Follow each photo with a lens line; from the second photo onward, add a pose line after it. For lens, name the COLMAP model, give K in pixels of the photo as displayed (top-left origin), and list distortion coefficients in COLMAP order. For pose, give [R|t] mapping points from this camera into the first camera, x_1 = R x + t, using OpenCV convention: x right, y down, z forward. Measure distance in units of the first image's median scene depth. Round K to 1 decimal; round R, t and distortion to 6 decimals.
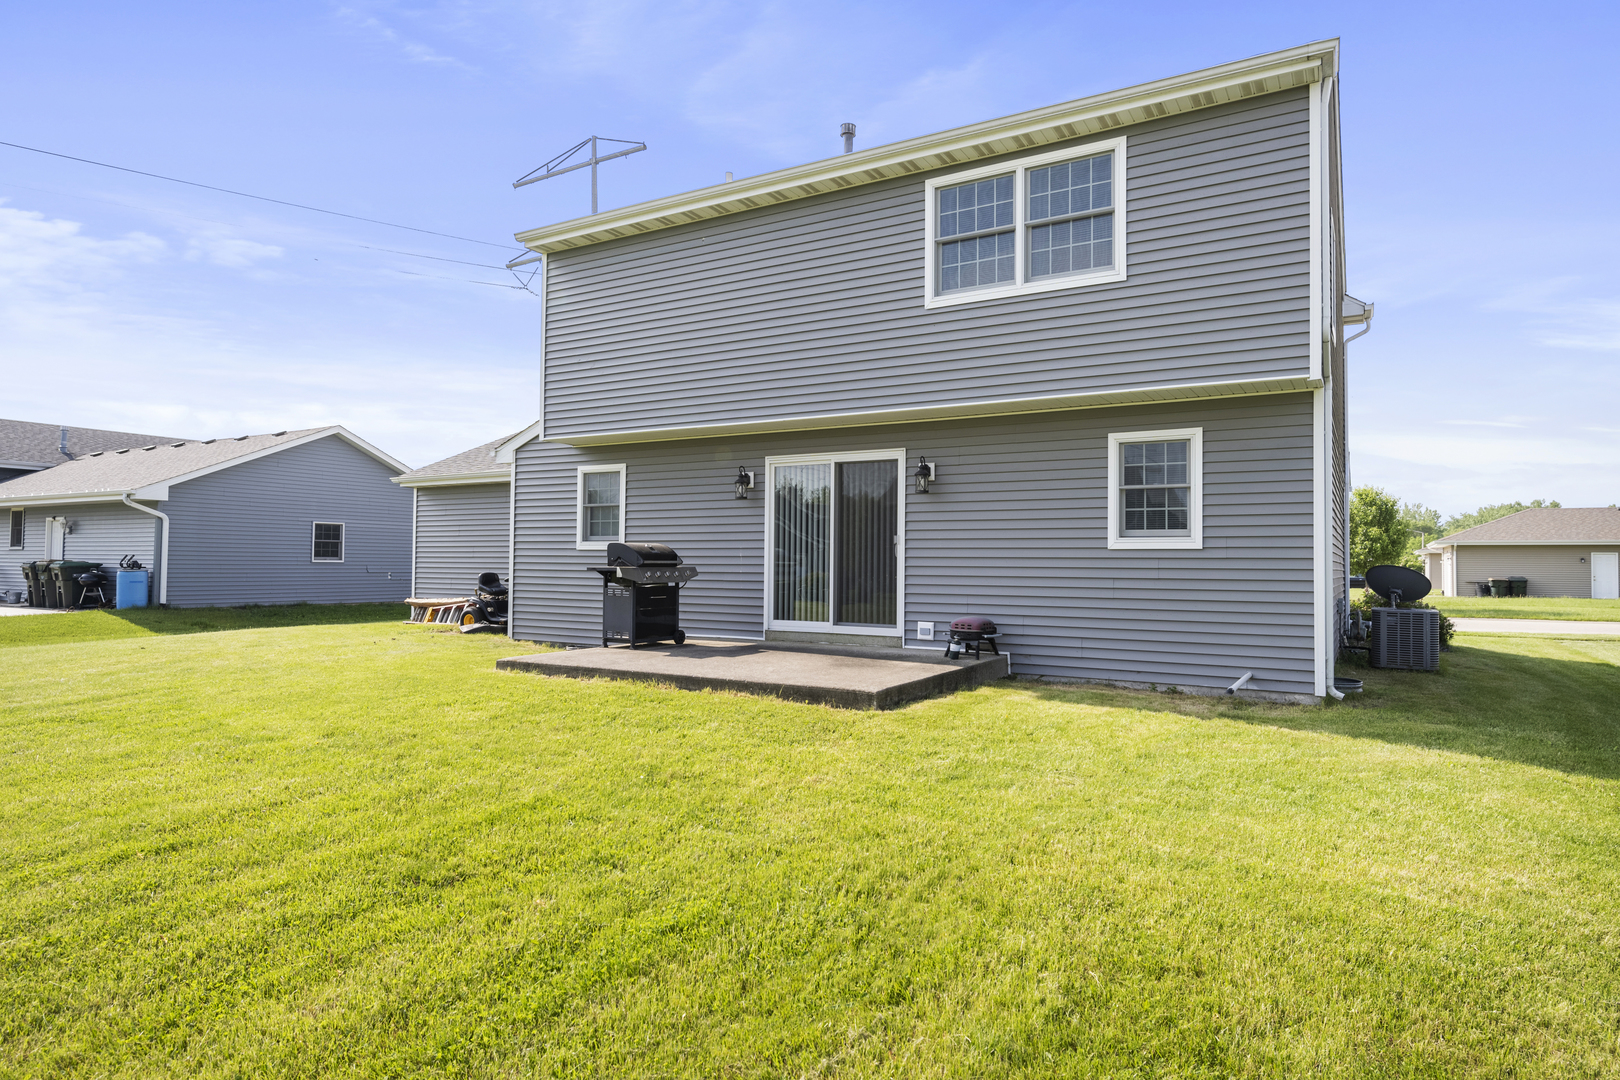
lens RADIAL K [[950.6, 0, 810.0], [0, 950.6, 540.0], [0, 0, 1]] dist [-0.000004, -0.000727]
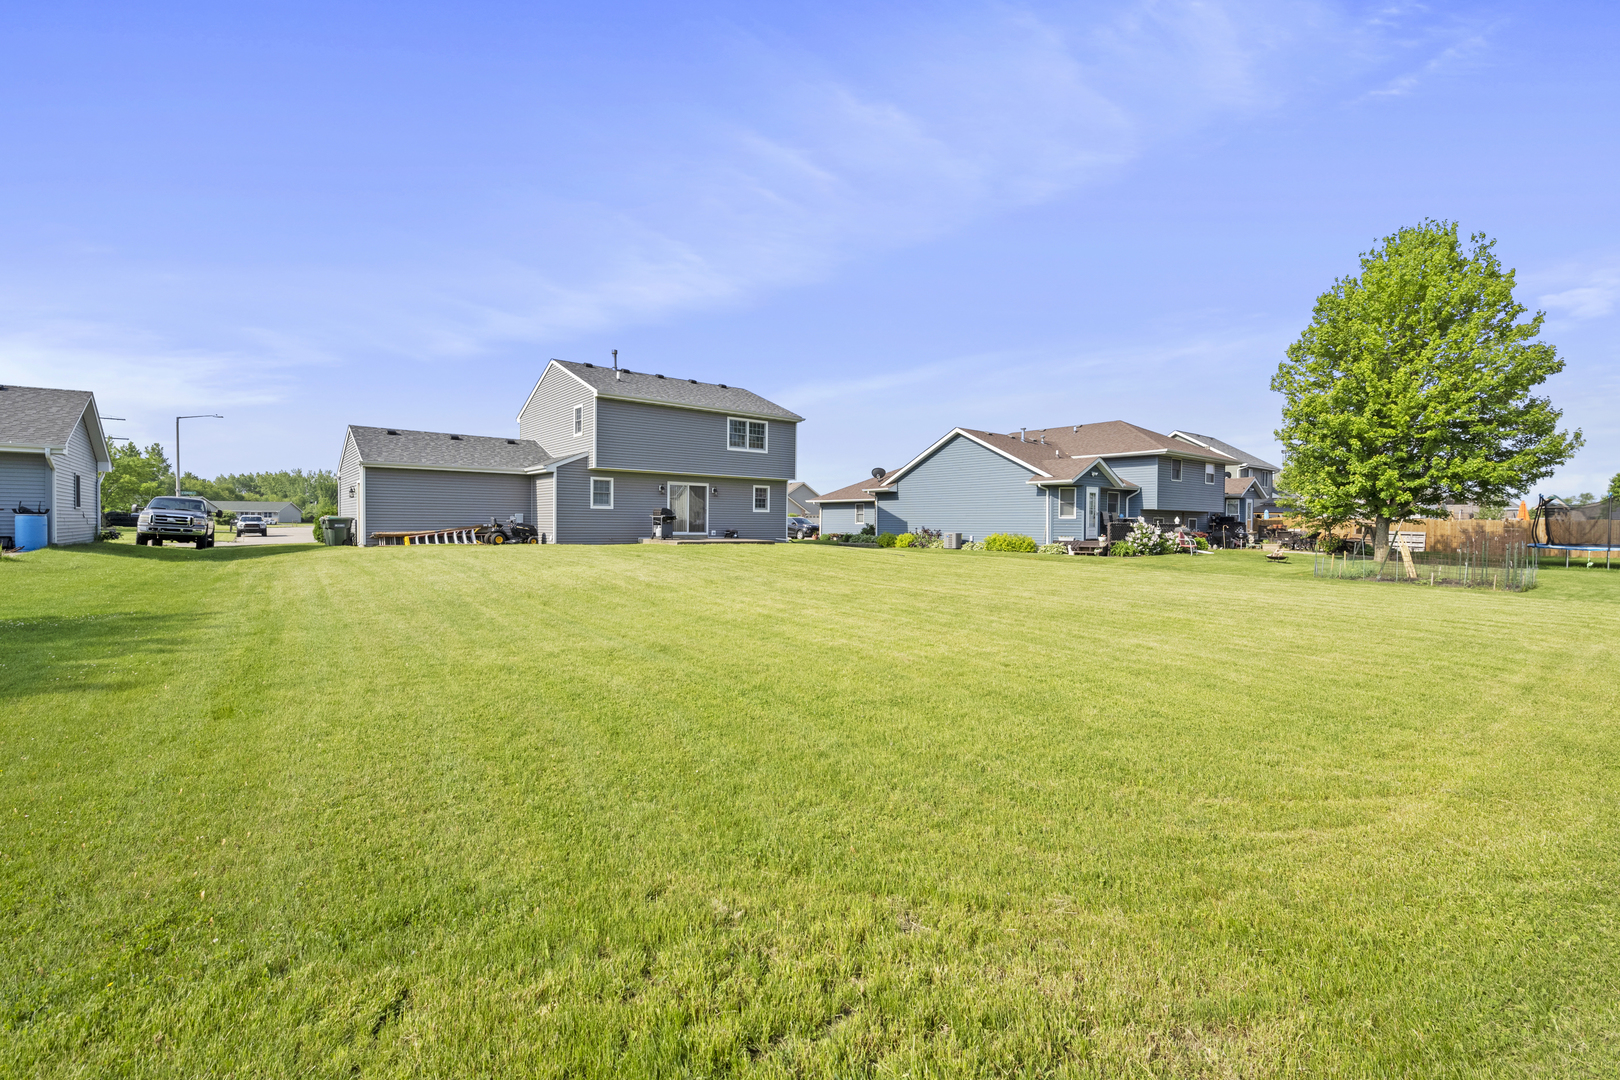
lens RADIAL K [[705.4, 0, 813.8], [0, 705.4, 536.8], [0, 0, 1]] dist [-0.000726, -0.009990]
pose [[0.328388, -0.020160, 0.944328, -2.301108], [-0.027623, 0.999140, 0.030936, 0.013127], [-0.944139, -0.036244, 0.327549, -0.275880]]
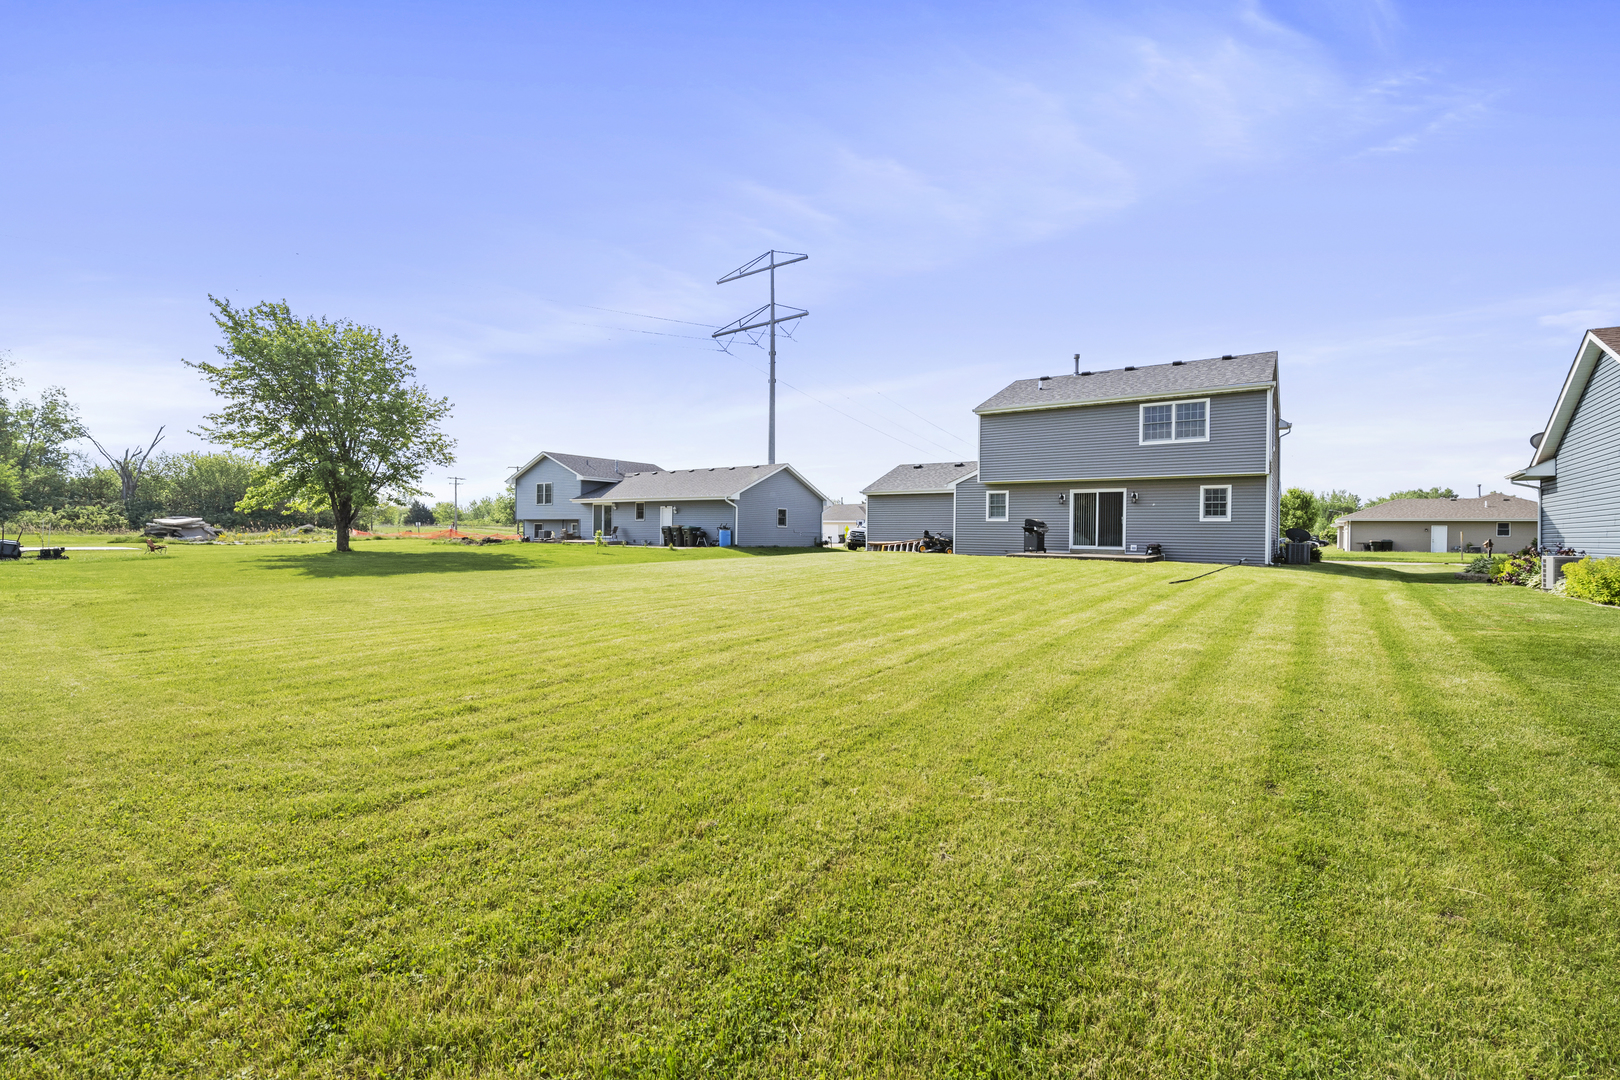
lens RADIAL K [[705.4, 0, 813.8], [0, 705.4, 536.8], [0, 0, 1]] dist [-0.000726, -0.009990]
pose [[0.996912, 0.004715, -0.078384, -0.710736], [-0.002393, 0.999556, 0.029699, -0.005426], [0.078489, -0.029420, 0.996481, -1.316687]]
